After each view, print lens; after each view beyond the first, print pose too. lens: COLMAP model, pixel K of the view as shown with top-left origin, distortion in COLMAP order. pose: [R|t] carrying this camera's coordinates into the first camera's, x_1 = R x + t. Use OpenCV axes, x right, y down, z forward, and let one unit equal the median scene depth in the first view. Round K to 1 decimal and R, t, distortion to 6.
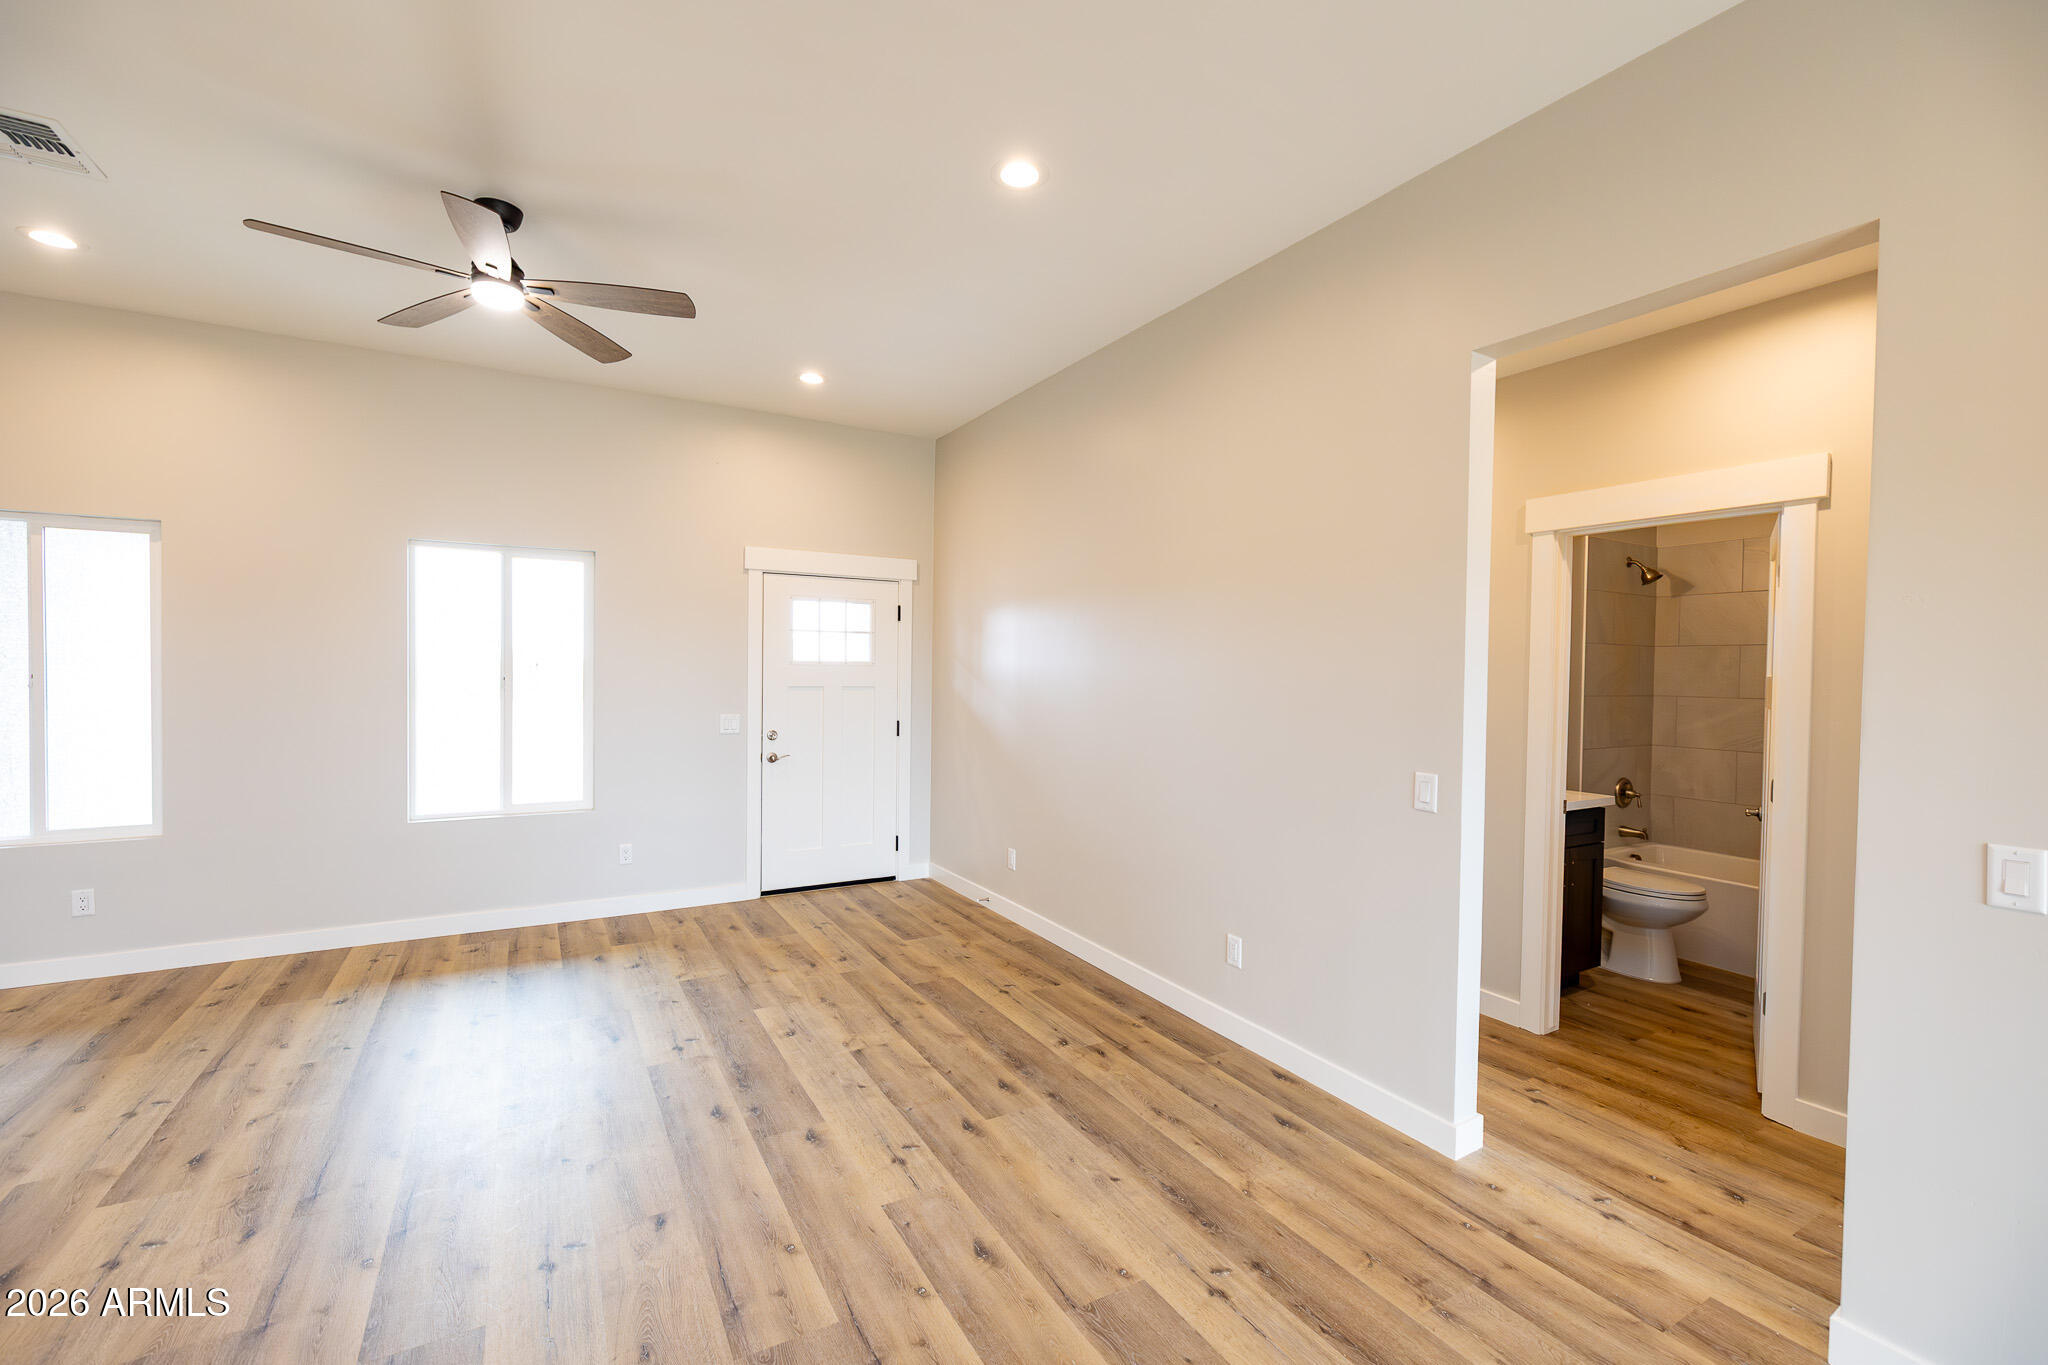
lens RADIAL K [[856.4, 0, 1019.6], [0, 856.4, 684.4], [0, 0, 1]] dist [0.000477, 0.000223]
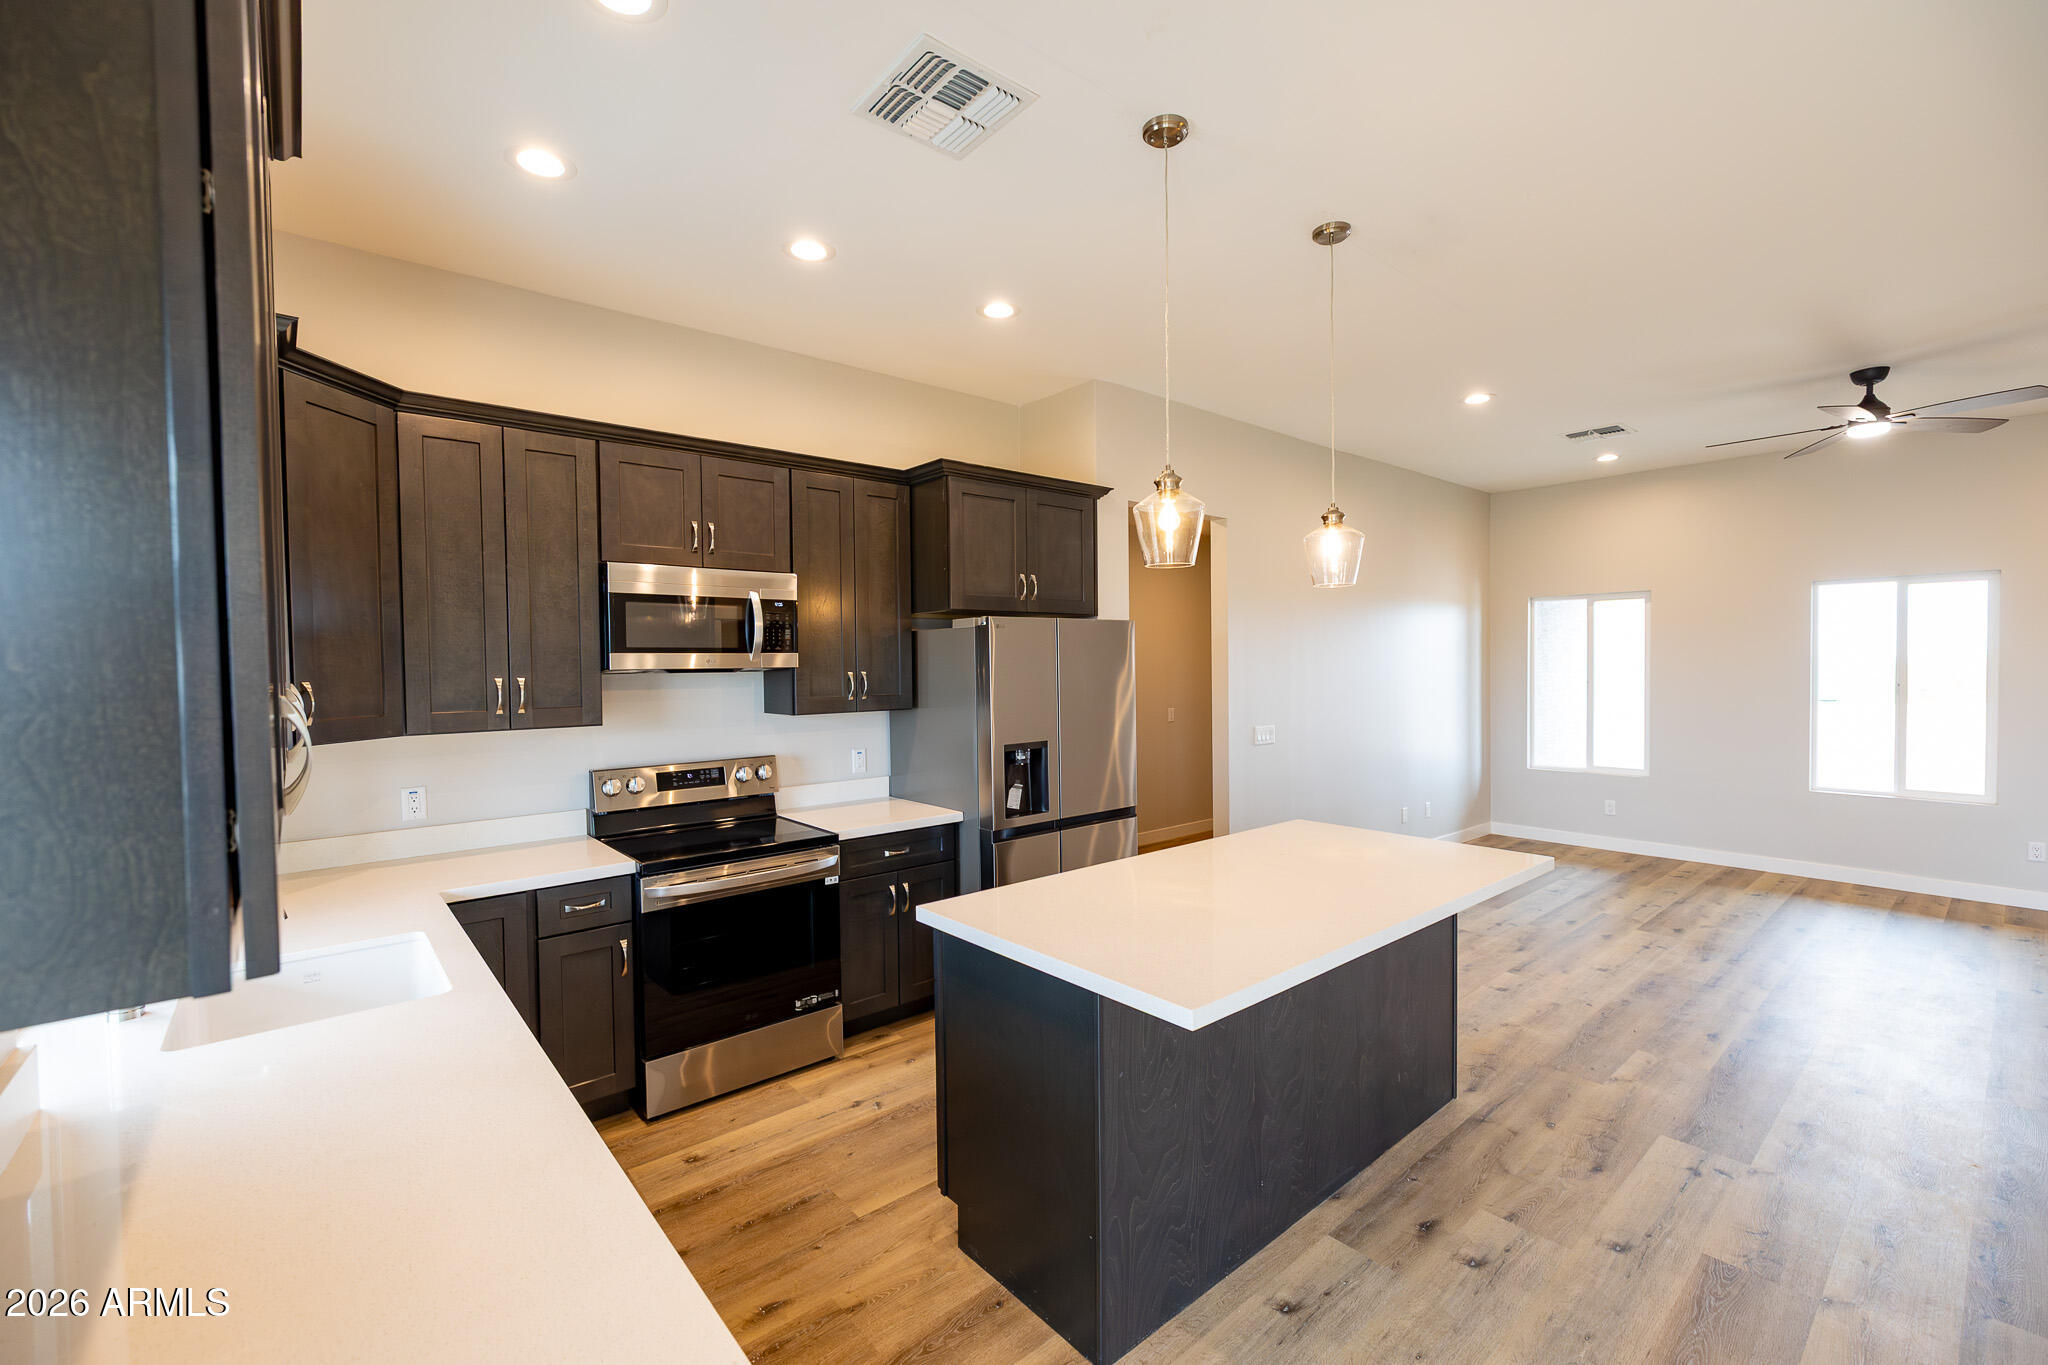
lens RADIAL K [[856.4, 0, 1019.6], [0, 856.4, 684.4], [0, 0, 1]] dist [0.000477, 0.000223]
pose [[0.180227, 0.008880, -0.983585, 0.496210], [-0.005827, 0.999951, 0.007960, -0.012992], [0.983608, 0.004297, 0.180270, -0.599594]]
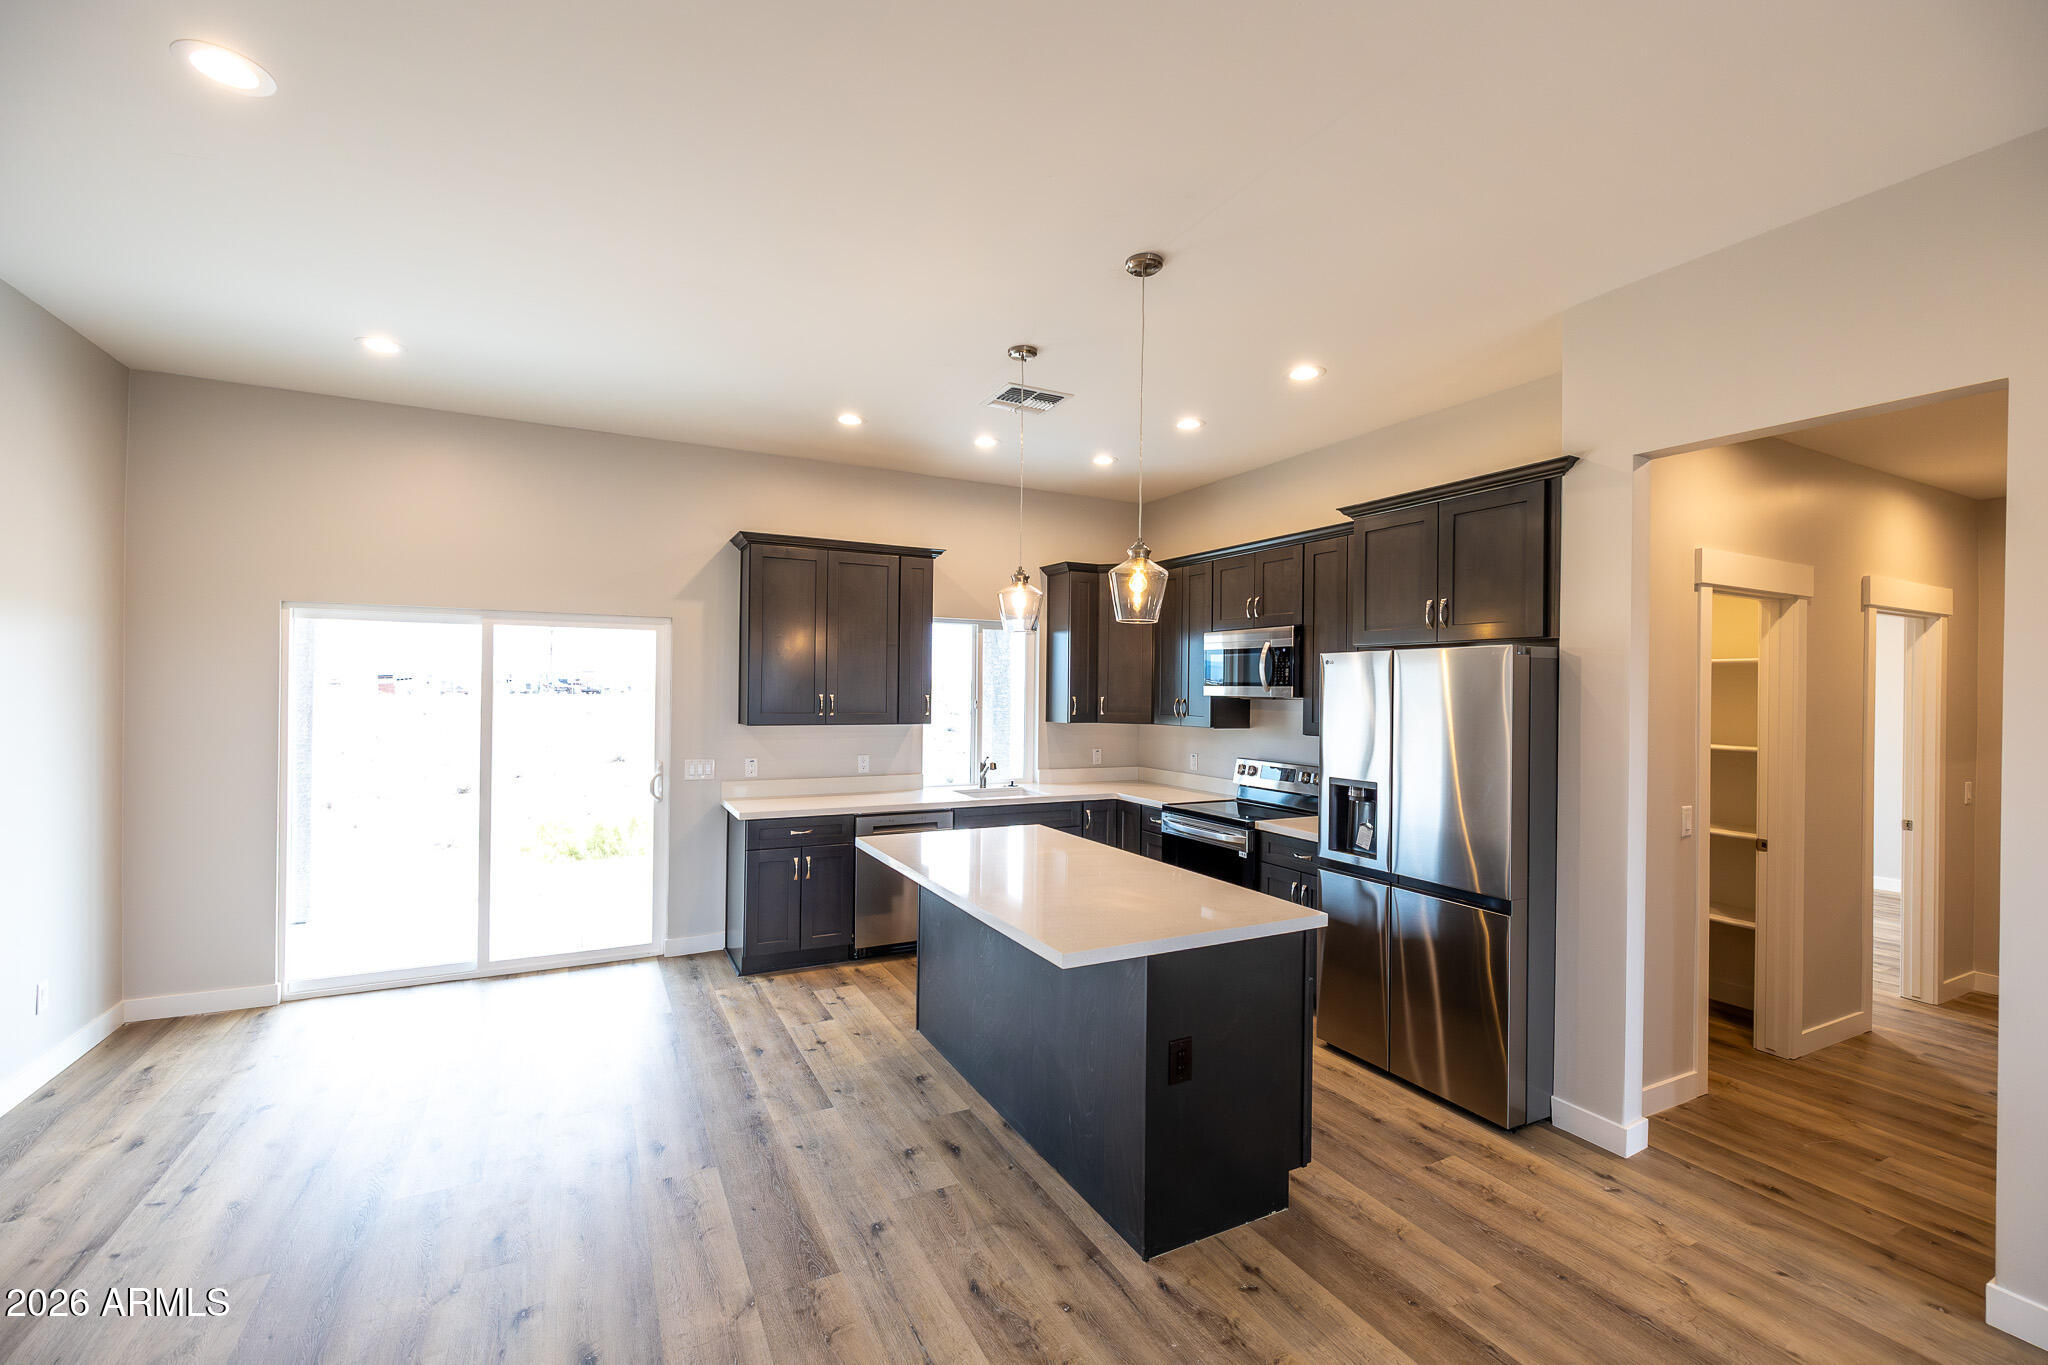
lens RADIAL K [[856.4, 0, 1019.6], [0, 856.4, 684.4], [0, 0, 1]] dist [0.000477, 0.000223]
pose [[-0.998640, -0.024796, 0.045853, -0.190540], [-0.024115, 0.999592, 0.015338, -0.054005], [-0.046215, 0.014211, -0.998830, 0.660038]]
